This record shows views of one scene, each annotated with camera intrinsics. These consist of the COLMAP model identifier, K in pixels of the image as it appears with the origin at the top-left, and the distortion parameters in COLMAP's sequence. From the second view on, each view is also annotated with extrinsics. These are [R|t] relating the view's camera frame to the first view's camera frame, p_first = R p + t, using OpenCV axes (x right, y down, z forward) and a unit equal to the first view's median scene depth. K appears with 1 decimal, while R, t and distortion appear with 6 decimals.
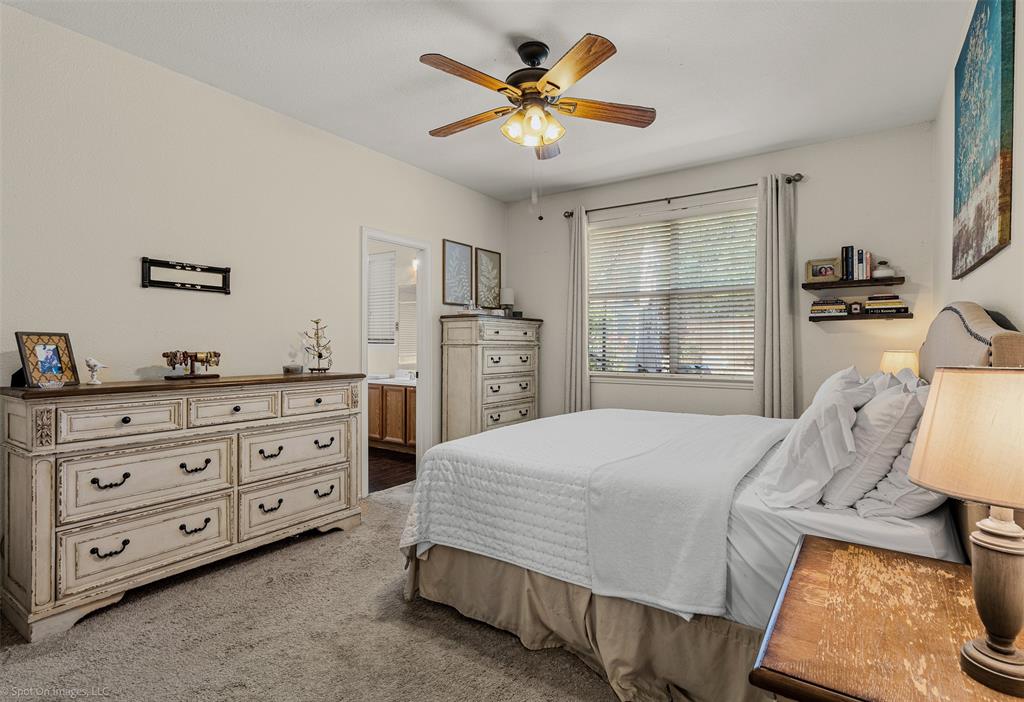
lens RADIAL K [[495.9, 0, 514.4], [0, 495.9, 346.7], [0, 0, 1]] dist [0.007575, -0.000637]
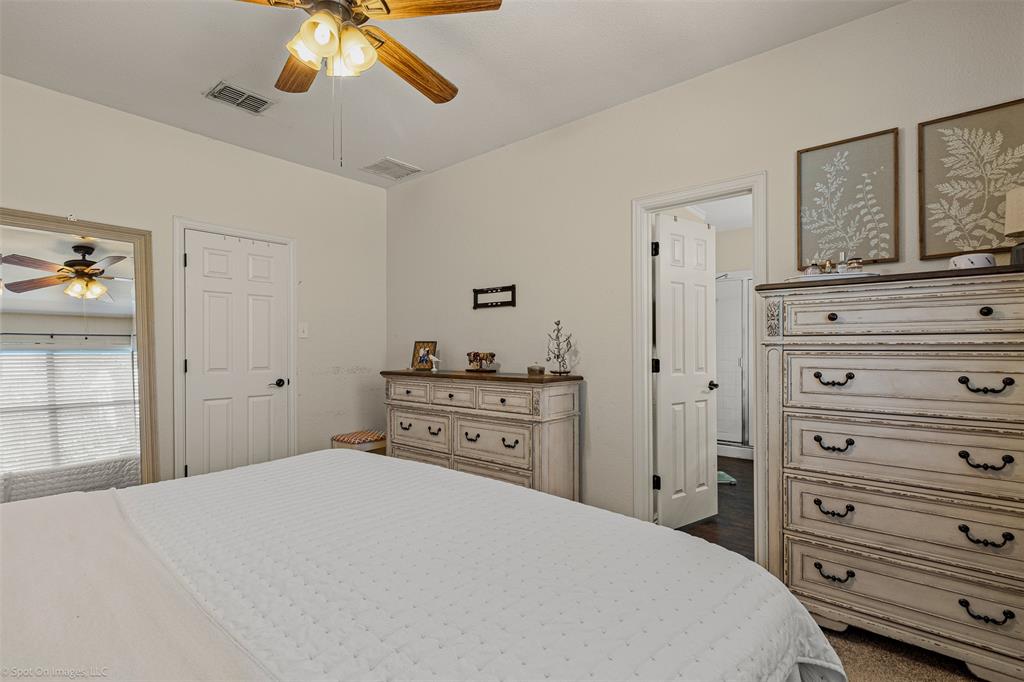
lens RADIAL K [[484.6, 0, 515.2], [0, 484.6, 343.3], [0, 0, 1]] dist [0.008517, 0.001021]
pose [[-0.078979, -0.012210, -0.996802, 0.621952], [-0.001493, 0.999925, -0.012130, 0.000611], [0.996875, 0.000531, -0.078991, 1.103478]]
